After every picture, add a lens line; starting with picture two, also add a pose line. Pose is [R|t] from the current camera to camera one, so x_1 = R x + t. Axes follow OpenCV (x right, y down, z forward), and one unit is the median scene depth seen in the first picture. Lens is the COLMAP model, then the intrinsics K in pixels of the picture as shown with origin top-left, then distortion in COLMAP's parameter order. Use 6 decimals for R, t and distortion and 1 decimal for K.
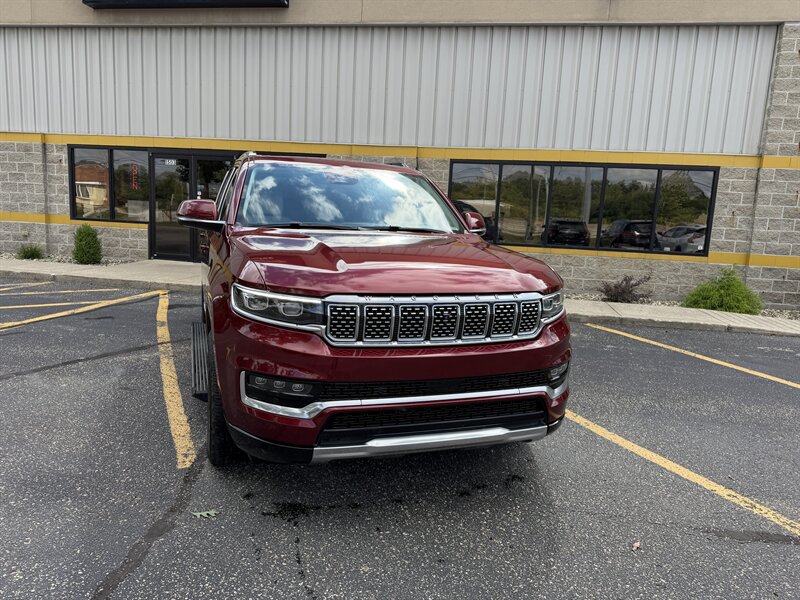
lens RADIAL K [[567.9, 0, 396.4], [0, 567.9, 296.2], [0, 0, 1]] dist [0.023186, -0.021004]
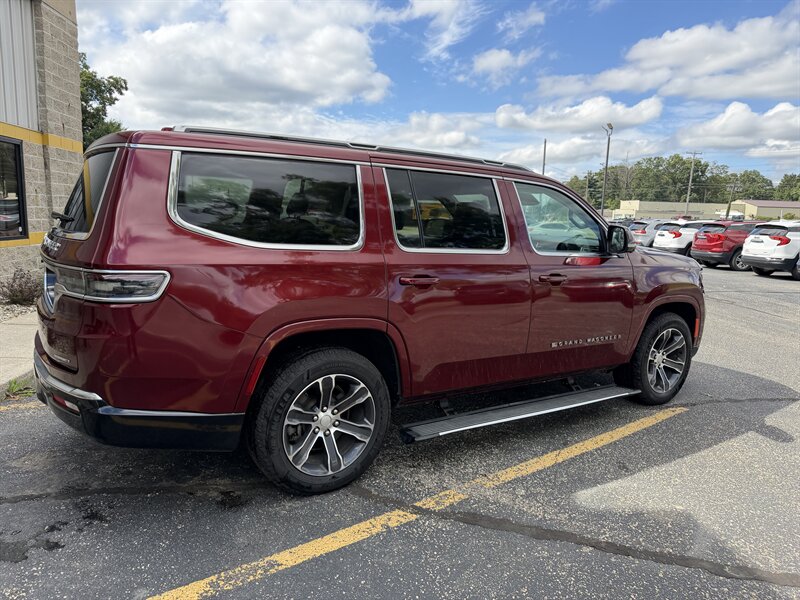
lens RADIAL K [[563.0, 0, 396.6], [0, 563.0, 293.3], [0, 0, 1]] dist [0.043479, -0.053385]
pose [[-0.249318, -0.188949, 0.949810, -0.948183], [0.099241, 0.970633, 0.219142, -0.241134], [-0.963323, 0.148896, -0.223245, 1.243109]]
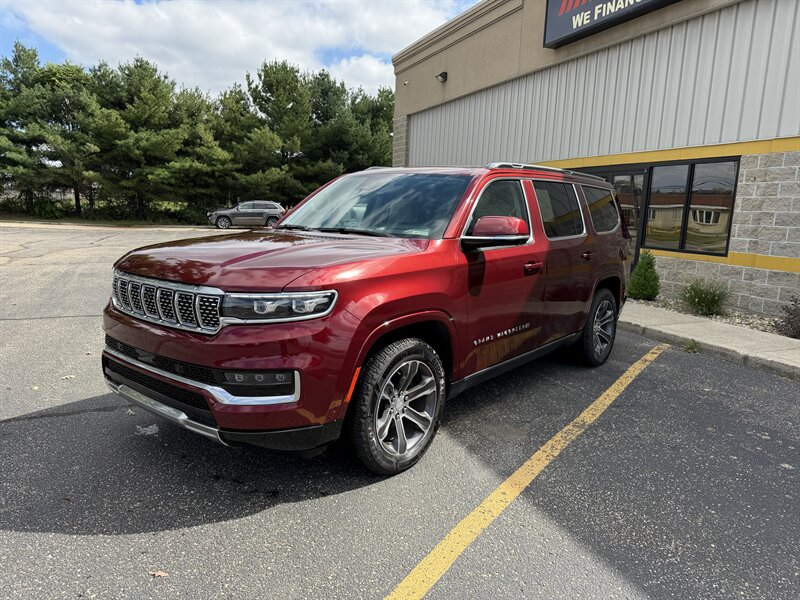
lens RADIAL K [[567.9, 0, 396.4], [0, 567.9, 296.2], [0, 0, 1]] dist [0.023186, -0.021004]
pose [[0.520871, 0.105648, -0.847073, 0.670938], [-0.140569, 0.989381, 0.036959, -0.039003], [0.841982, 0.099821, 0.530190, 0.404524]]
